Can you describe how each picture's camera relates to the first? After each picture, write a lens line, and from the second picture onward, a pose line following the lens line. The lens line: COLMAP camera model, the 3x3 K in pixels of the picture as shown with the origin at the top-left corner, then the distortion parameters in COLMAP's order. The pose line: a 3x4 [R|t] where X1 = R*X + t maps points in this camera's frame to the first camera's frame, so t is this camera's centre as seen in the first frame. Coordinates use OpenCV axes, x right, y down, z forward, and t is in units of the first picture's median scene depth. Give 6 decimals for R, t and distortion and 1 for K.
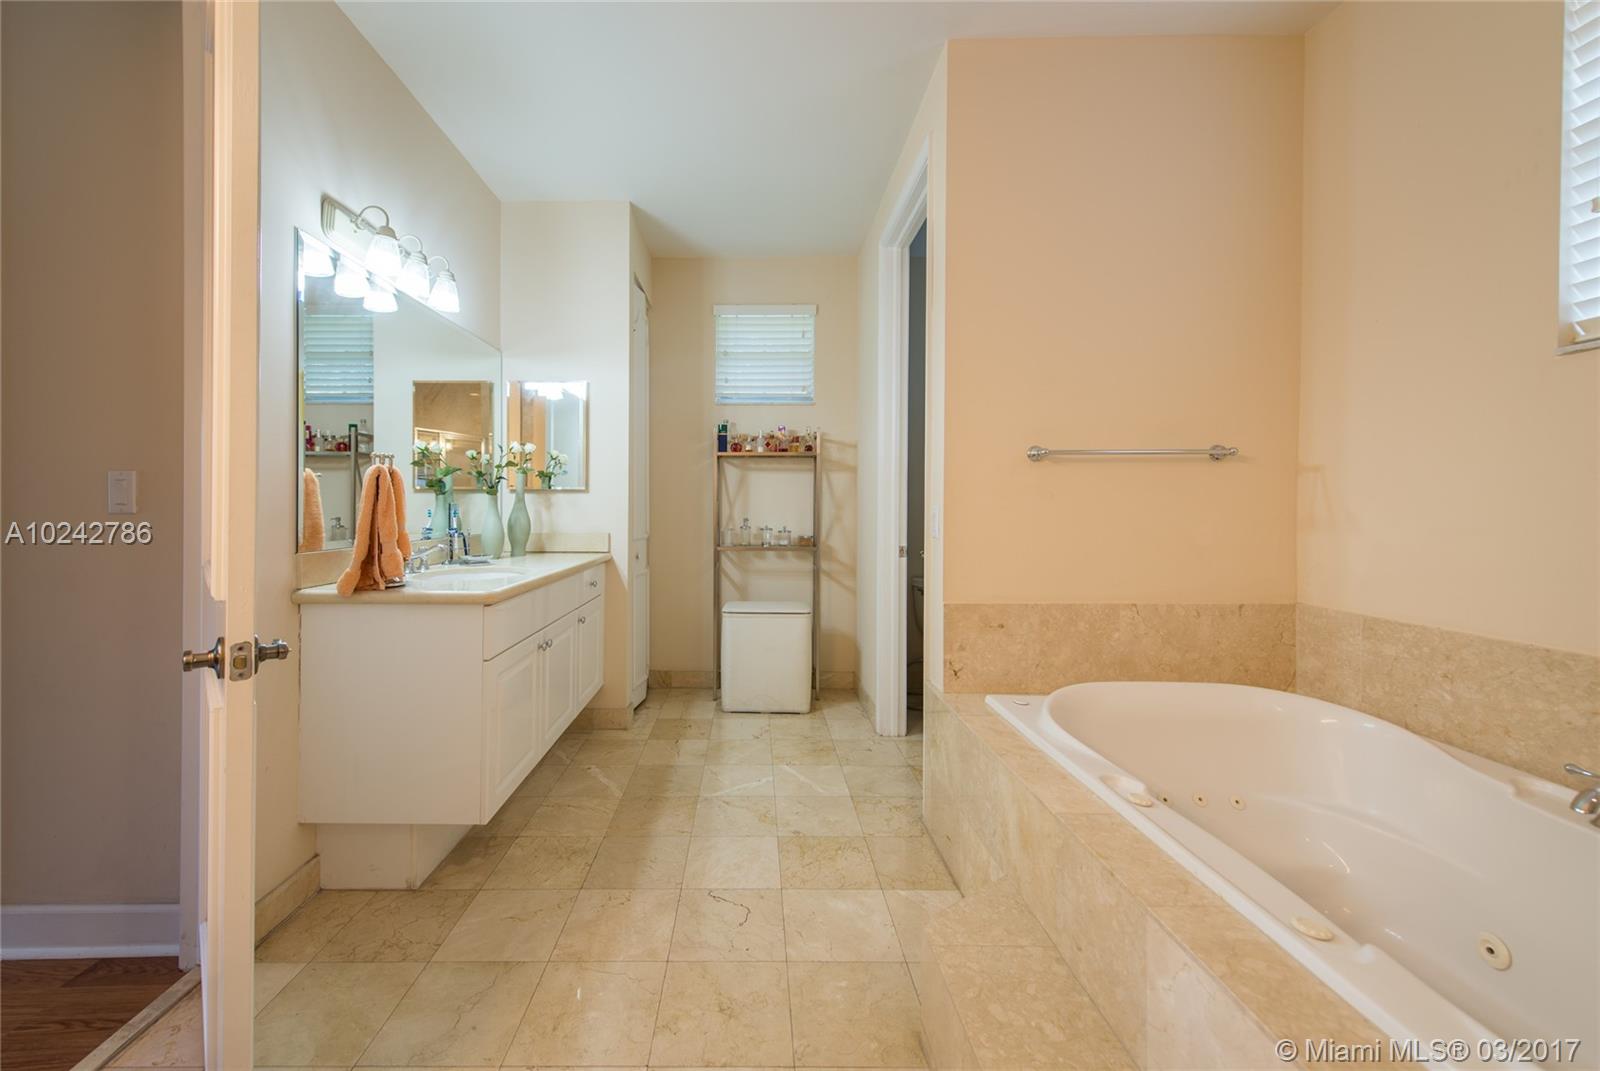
lens RADIAL K [[634.9, 0, 743.2], [0, 634.9, 506.7], [0, 0, 1]] dist [0.016890, -0.004502]
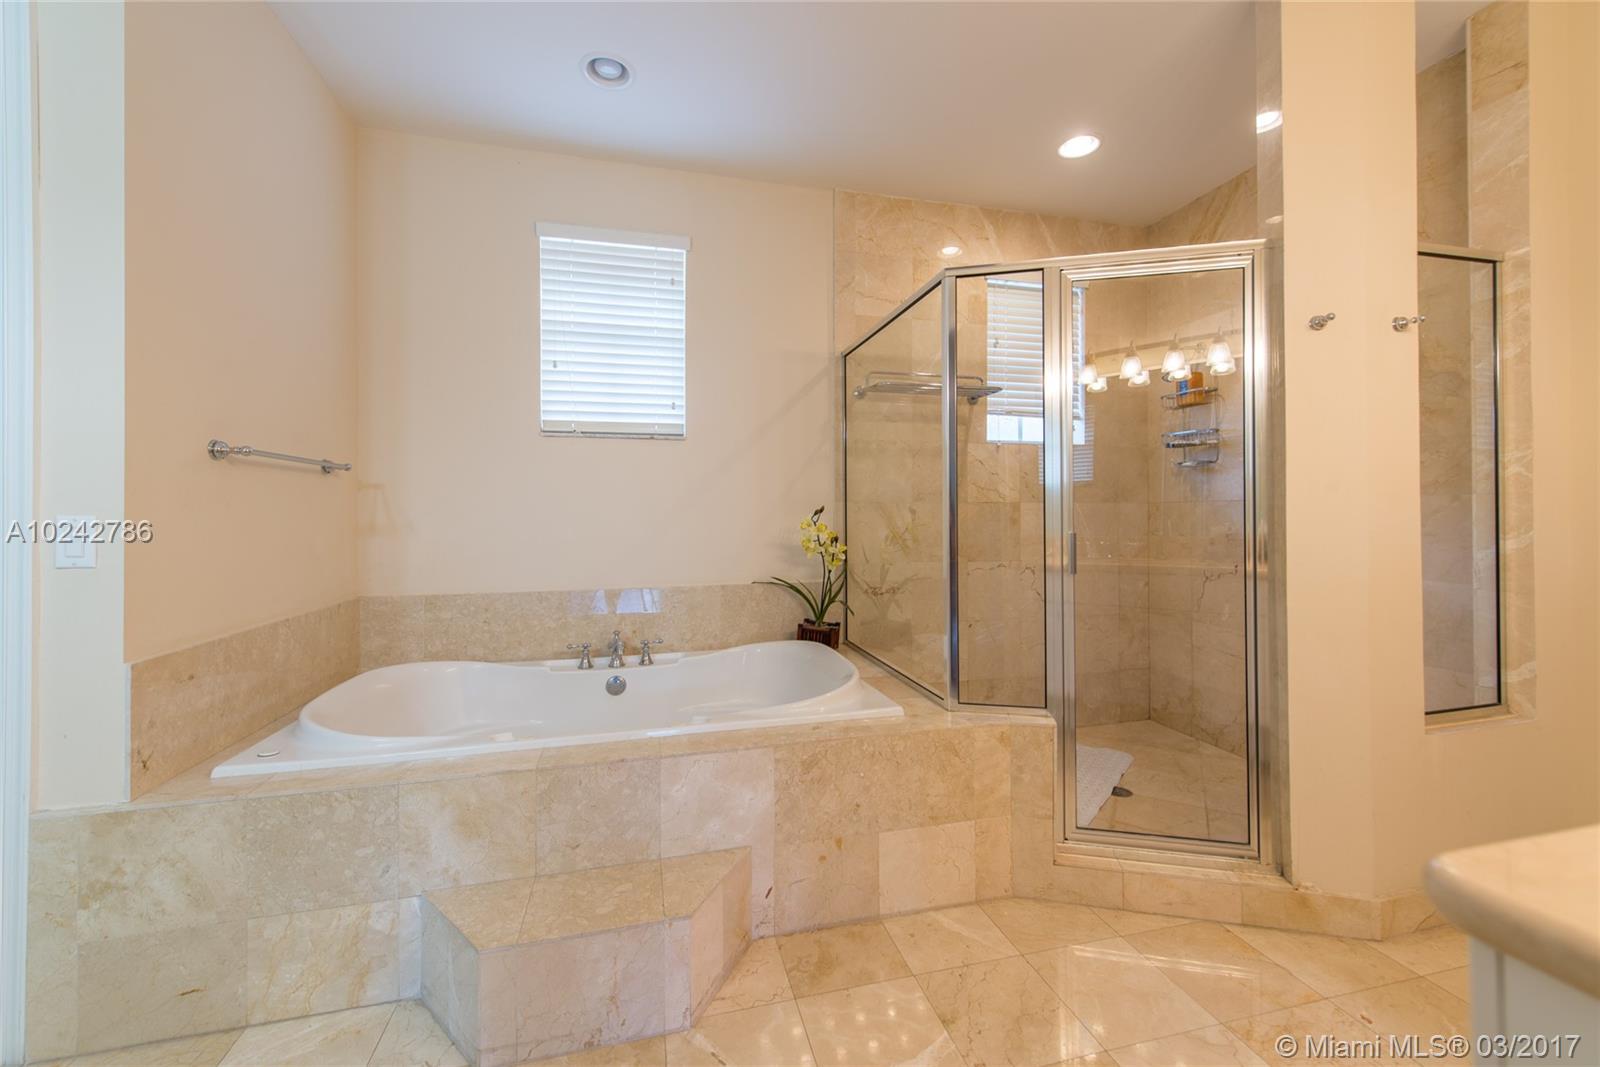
lens RADIAL K [[634.9, 0, 795.8], [0, 634.9, 519.1], [0, 0, 1]] dist [0.016890, -0.004502]
pose [[-0.258378, -0.002061, 0.966042, -0.527685], [0.005939, 0.999975, 0.003722, 0.005152], [-0.966026, 0.006699, -0.258360, 0.543857]]
